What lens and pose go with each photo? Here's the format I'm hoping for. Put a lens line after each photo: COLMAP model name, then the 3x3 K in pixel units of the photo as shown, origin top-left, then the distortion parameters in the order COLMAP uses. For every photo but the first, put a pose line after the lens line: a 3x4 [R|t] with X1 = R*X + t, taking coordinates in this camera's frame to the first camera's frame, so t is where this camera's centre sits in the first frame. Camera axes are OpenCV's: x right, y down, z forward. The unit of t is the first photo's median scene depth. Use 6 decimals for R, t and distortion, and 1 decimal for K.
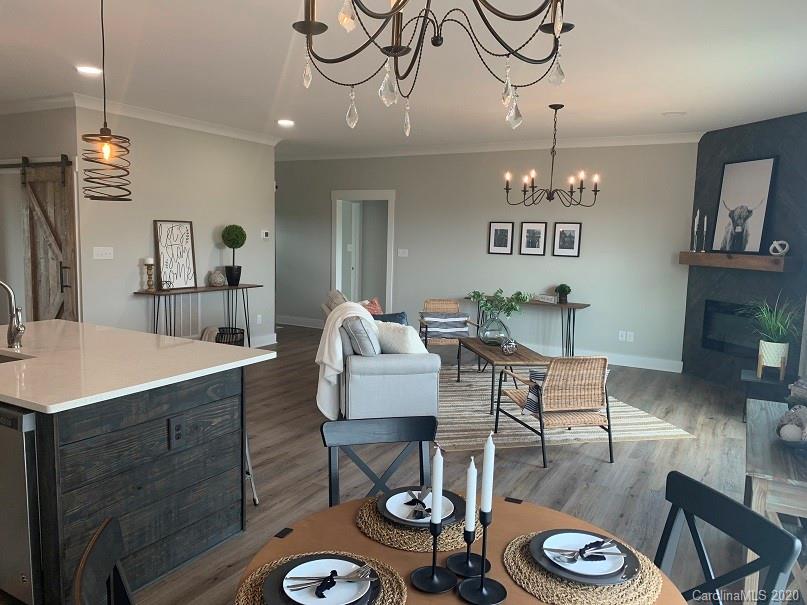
lens RADIAL K [[612.7, 0, 400.2], [0, 612.7, 298.1], [0, 0, 1]] dist [0.081943, -0.135732]
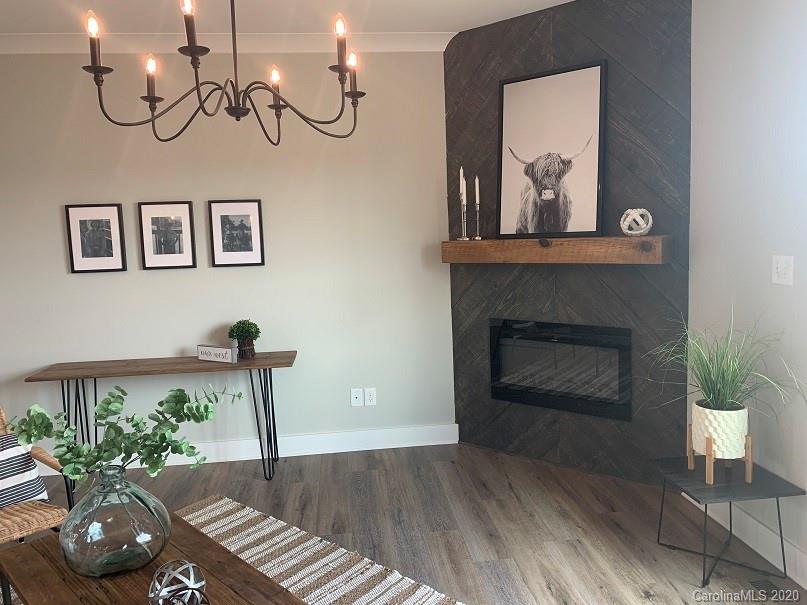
lens RADIAL K [[612.7, 0, 400.2], [0, 612.7, 298.1], [0, 0, 1]] dist [0.081943, -0.135732]
pose [[0.812834, -0.122939, 0.569375, 0.090641], [0.120528, 0.991817, 0.042088, -0.051957], [-0.569890, 0.034415, 0.821000, 0.561643]]
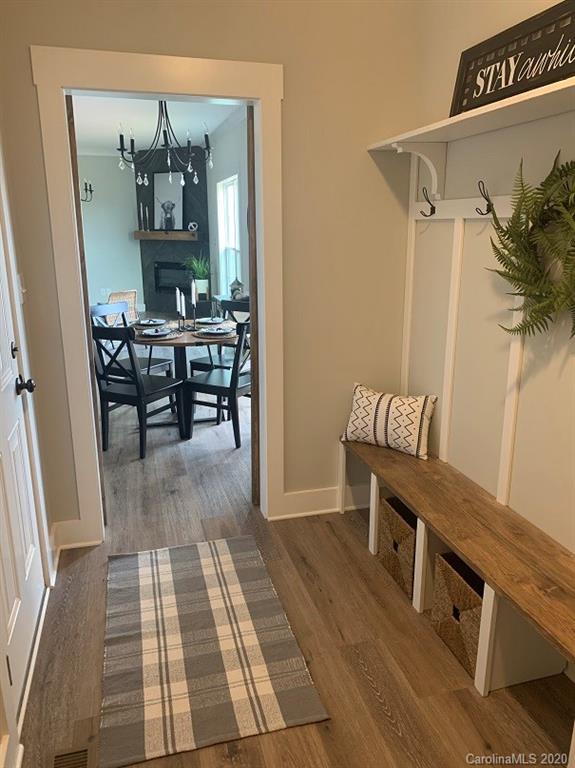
lens RADIAL K [[583.1, 0, 289.0], [0, 583.1, 375.6], [0, 0, 1]] dist [0.081943, -0.135732]
pose [[0.703635, -0.201192, 0.681483, -0.344459], [0.093098, 0.976913, 0.192288, 0.030511], [-0.704437, -0.071856, 0.706120, -0.324782]]
